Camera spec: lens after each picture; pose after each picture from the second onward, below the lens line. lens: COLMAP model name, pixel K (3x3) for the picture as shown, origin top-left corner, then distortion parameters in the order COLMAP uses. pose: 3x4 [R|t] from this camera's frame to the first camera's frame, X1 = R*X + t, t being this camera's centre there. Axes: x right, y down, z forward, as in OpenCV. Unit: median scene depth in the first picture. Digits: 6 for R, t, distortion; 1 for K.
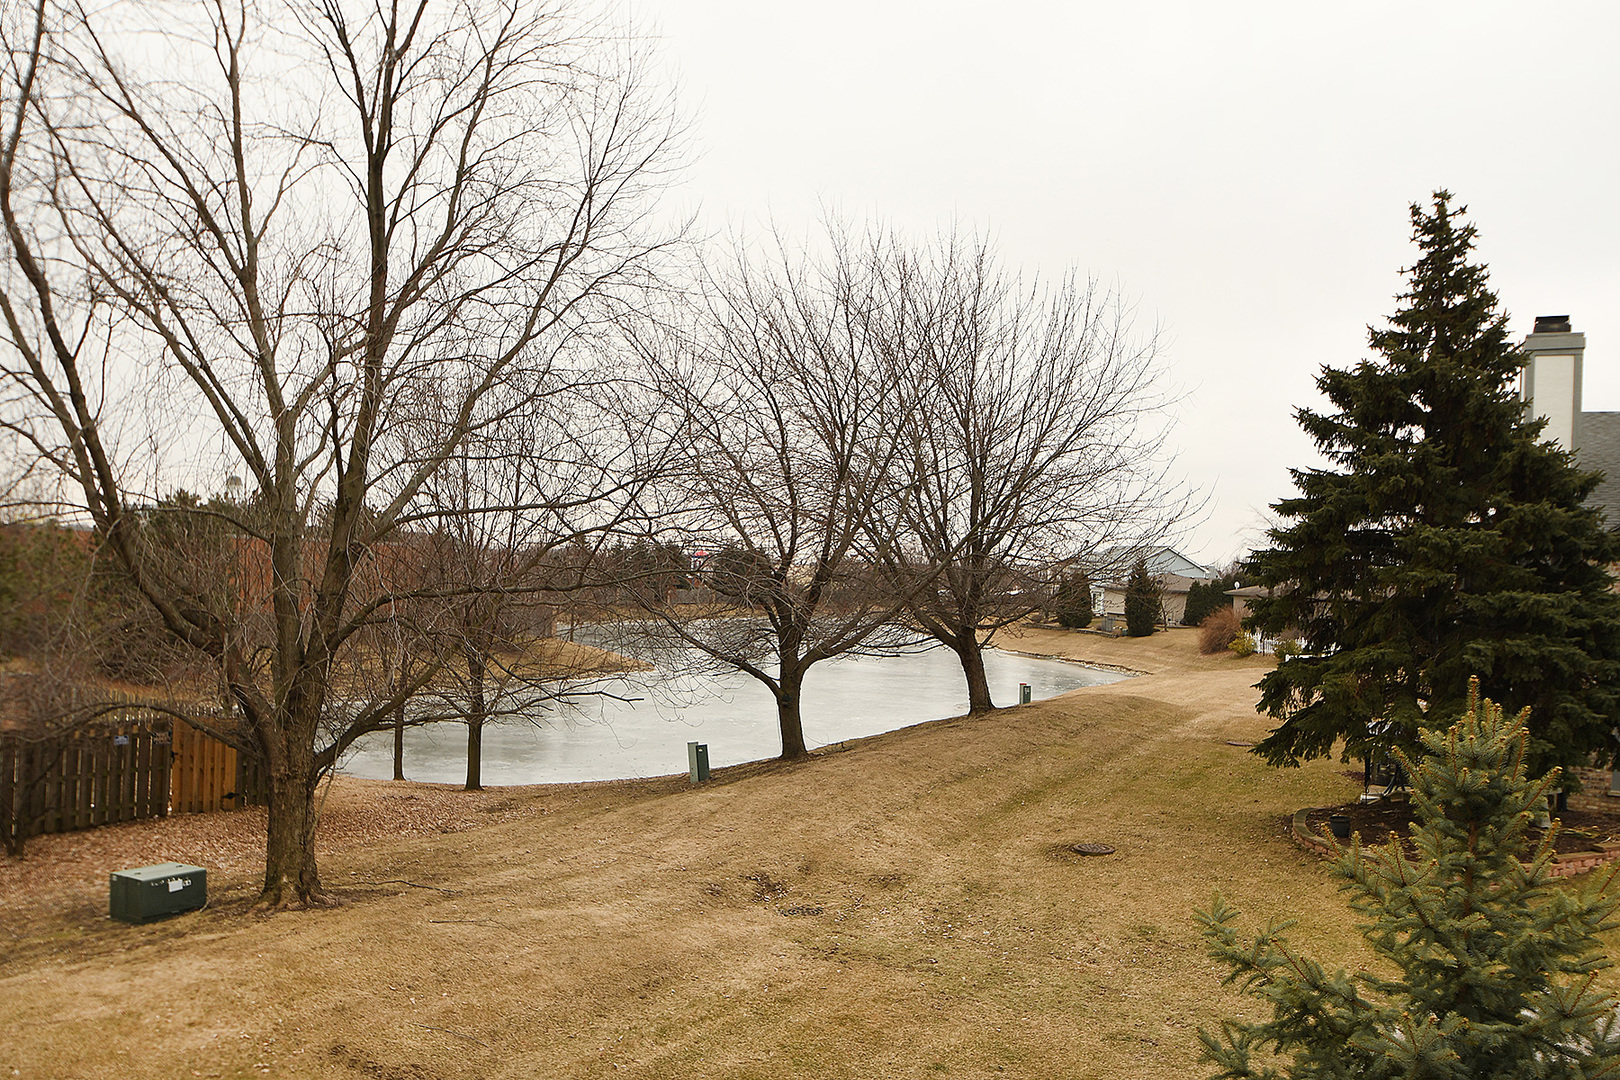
lens RADIAL K [[1168.5, 0, 806.0], [0, 1168.5, 541.8], [0, 0, 1]] dist [-0.041116, 0.008071]
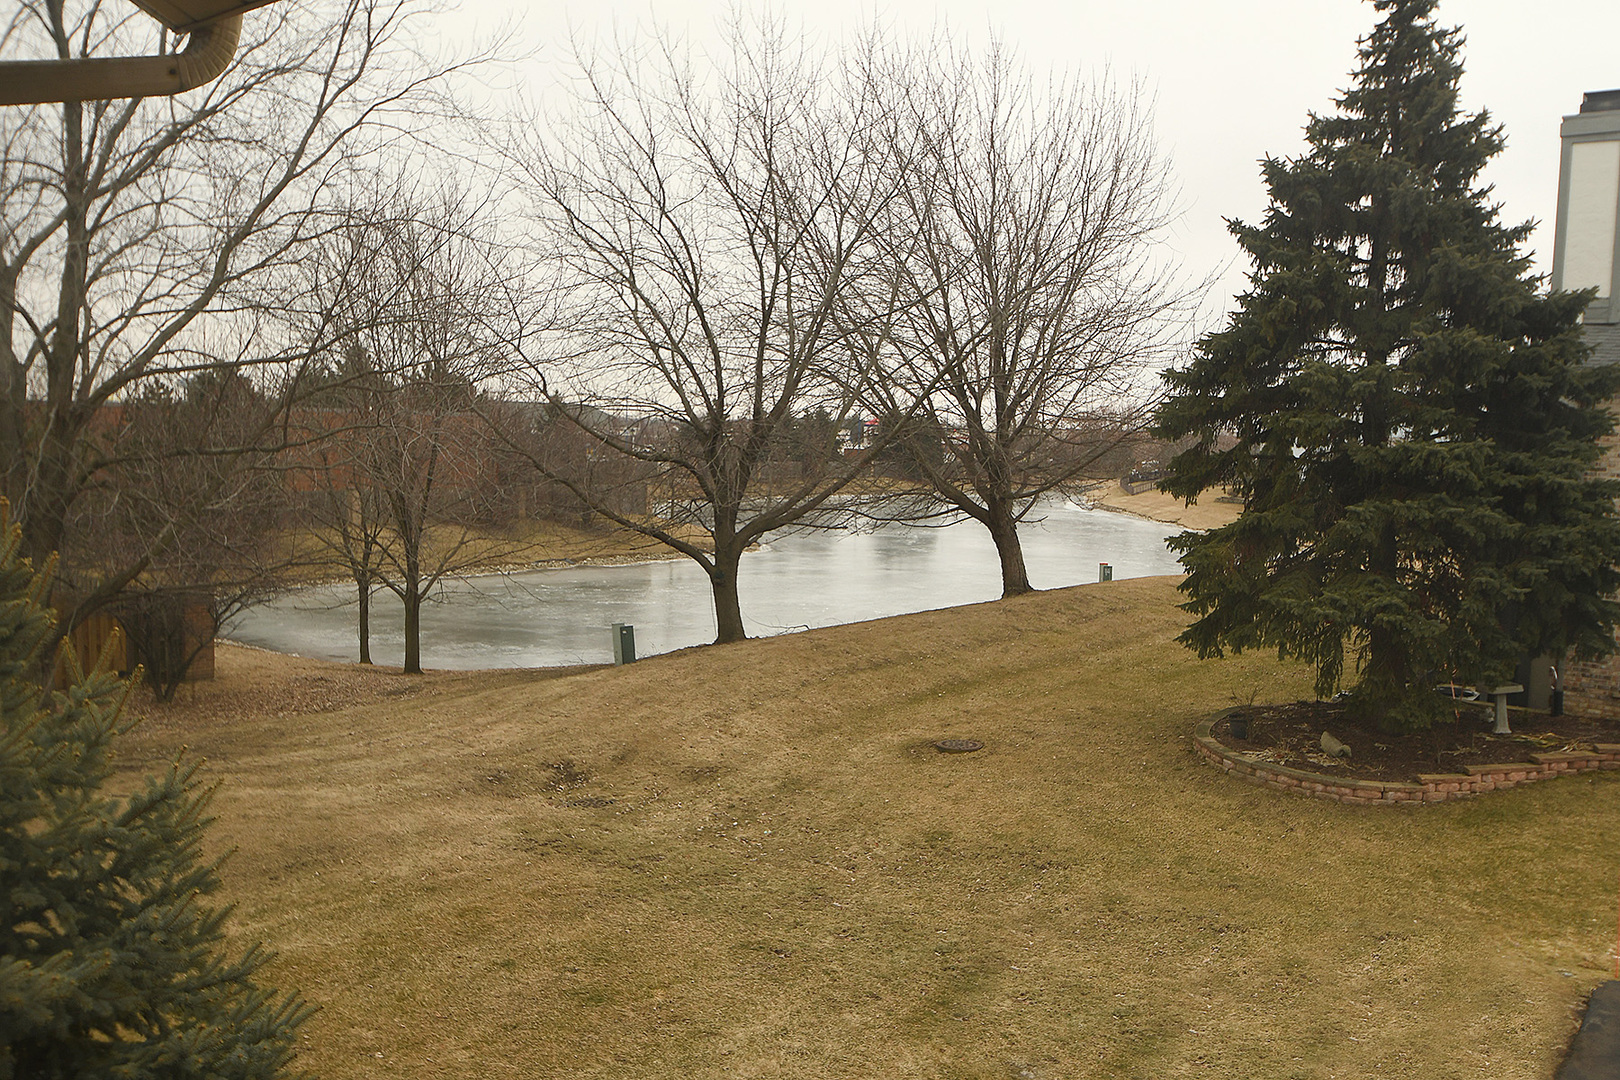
lens RADIAL K [[1318.3, 0, 812.8], [0, 1318.3, 545.5], [0, 0, 1]] dist [-0.054595, 0.001774]
pose [[0.987273, -0.001641, -0.159028, 0.312374], [0.018076, 0.994625, 0.101956, 0.014179], [0.158006, -0.103533, 0.981995, 0.035104]]
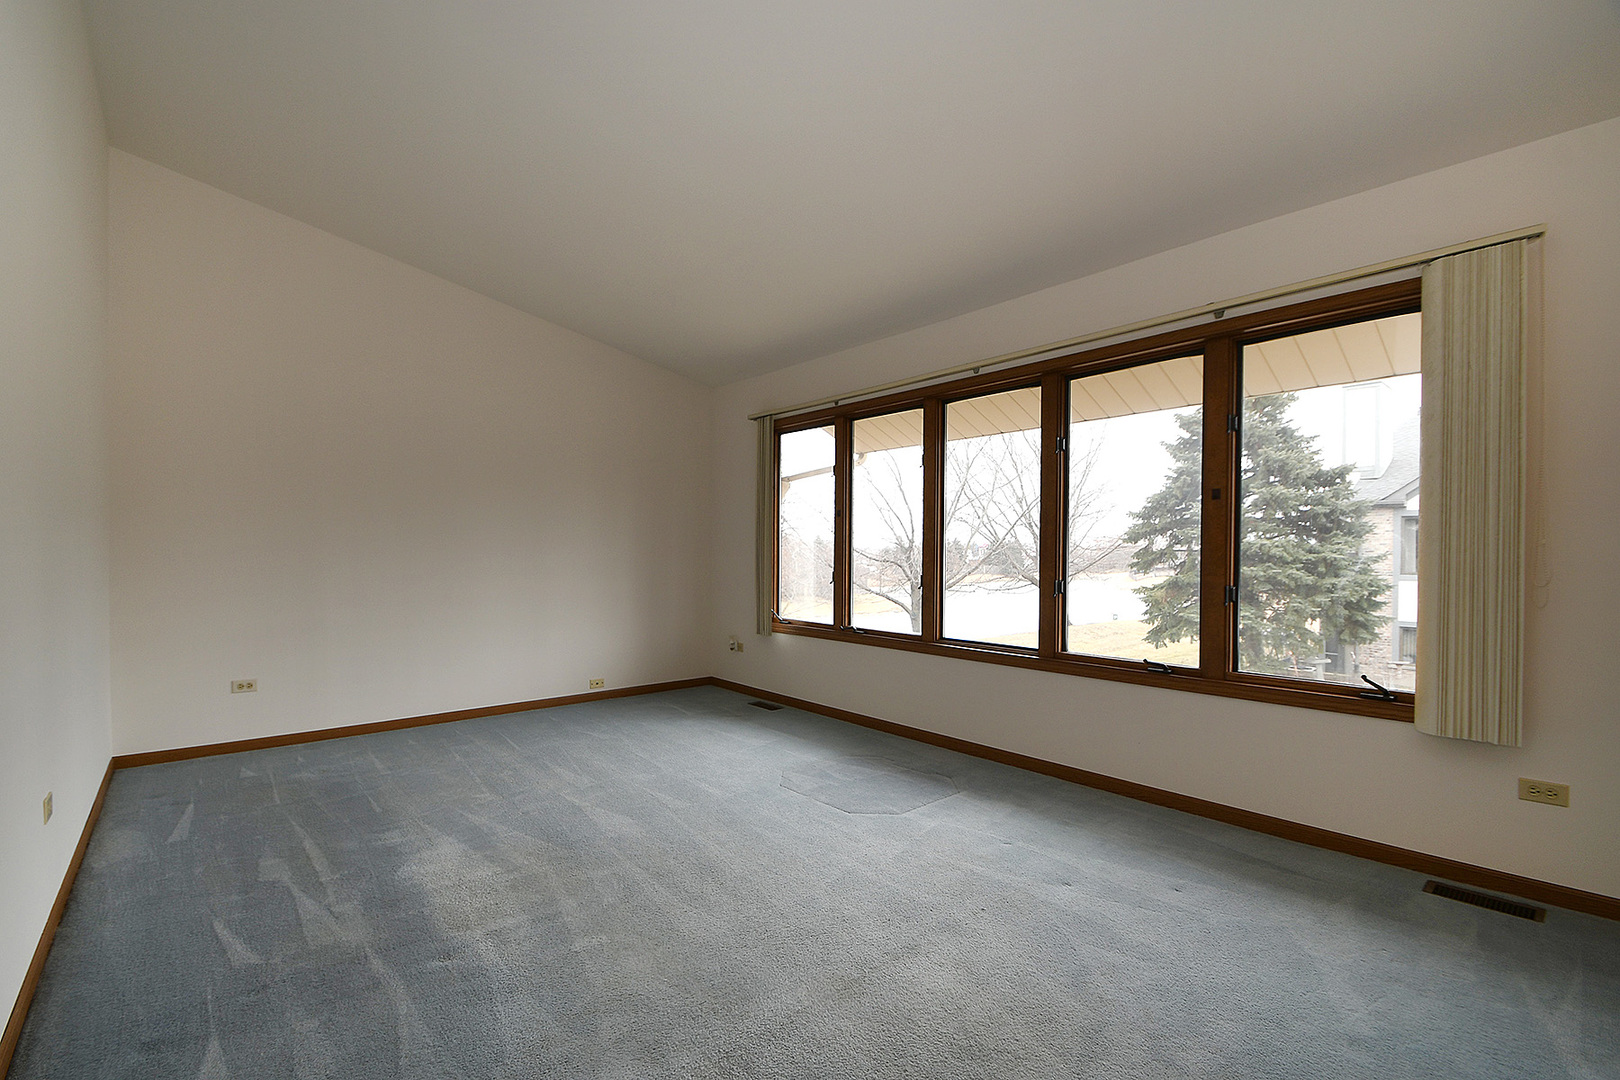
lens RADIAL K [[682.9, 0, 796.9], [0, 682.9, 552.9], [0, 0, 1]] dist [-0.000092, -0.000526]
pose [[0.928440, -0.039157, -0.369413, 0.322246], [0.045517, 0.998927, 0.008513, 0.020588], [0.368683, -0.024719, 0.929226, -0.155279]]
